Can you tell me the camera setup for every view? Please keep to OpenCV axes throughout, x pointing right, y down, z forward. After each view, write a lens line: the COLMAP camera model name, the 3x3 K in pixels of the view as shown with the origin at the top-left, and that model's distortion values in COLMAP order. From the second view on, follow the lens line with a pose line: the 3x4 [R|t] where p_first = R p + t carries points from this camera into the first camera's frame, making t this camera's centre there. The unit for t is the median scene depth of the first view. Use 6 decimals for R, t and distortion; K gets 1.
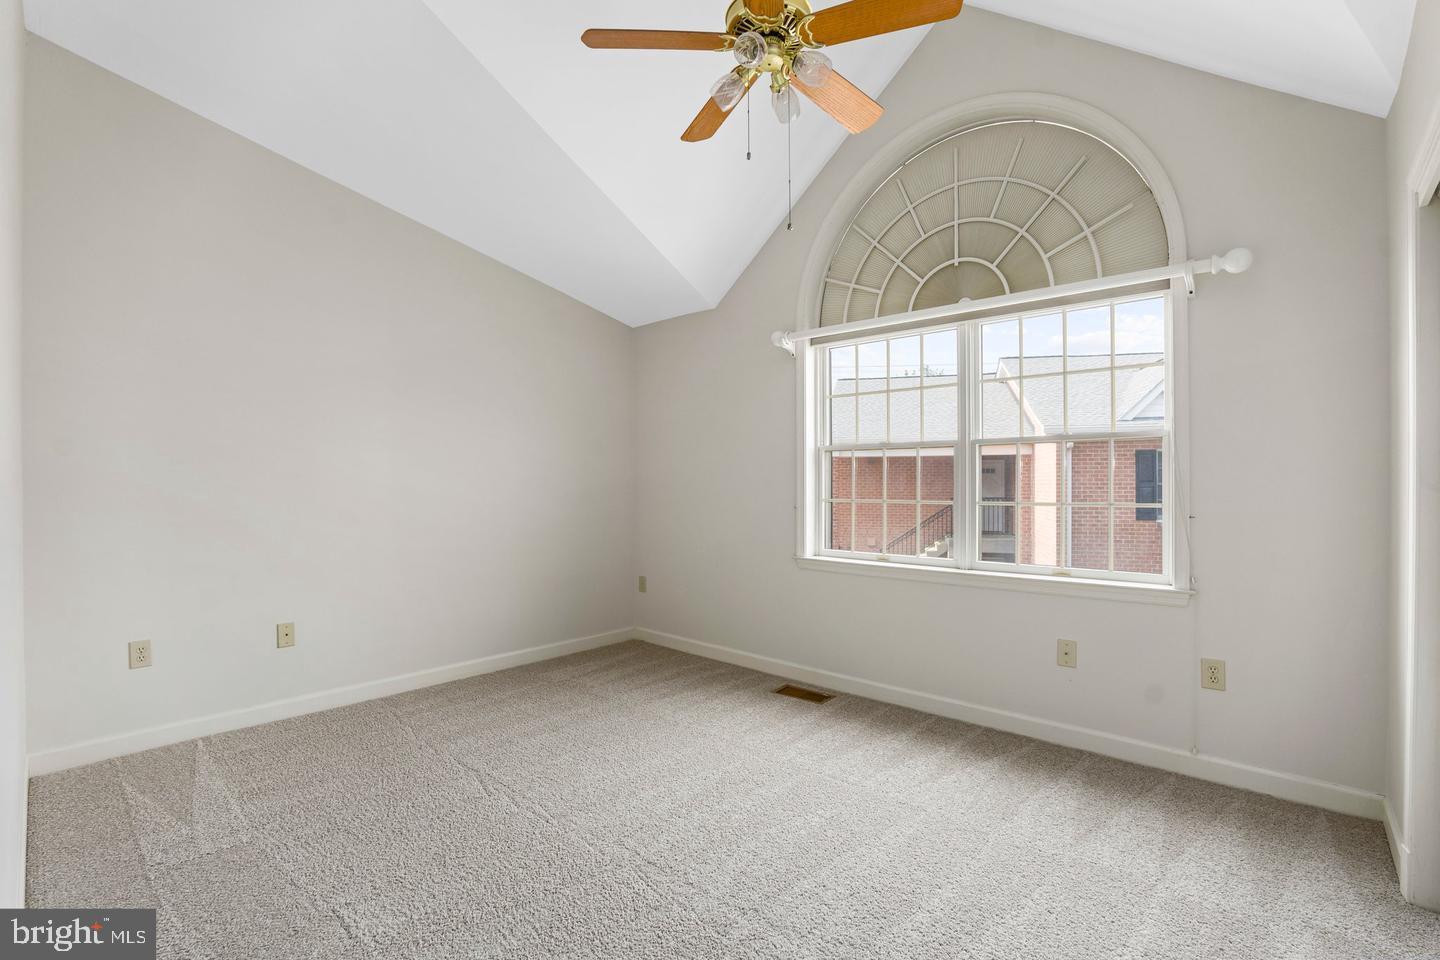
lens RADIAL K [[651.1, 0, 716.8], [0, 651.1, 482.5], [0, 0, 1]] dist [-0.006331, -0.000937]
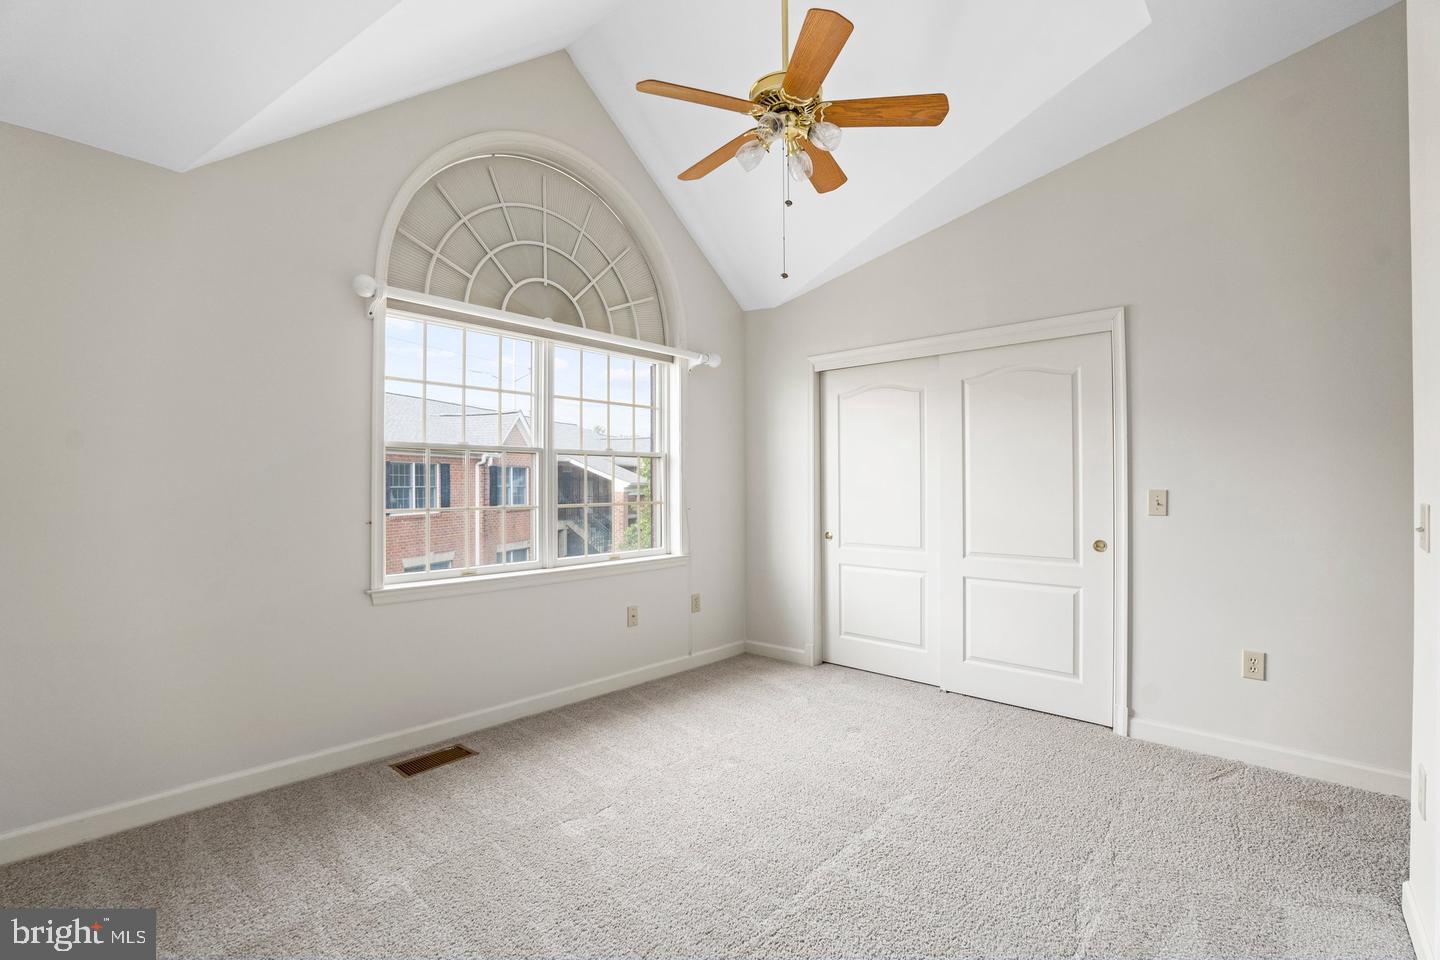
lens RADIAL K [[651.1, 0, 716.8], [0, 651.1, 482.5], [0, 0, 1]] dist [-0.006331, -0.000937]
pose [[0.020197, 0.011004, 0.999735, -0.690574], [0.006107, 0.999919, -0.011130, 0.004680], [-0.999777, 0.006330, 0.020128, 0.694885]]
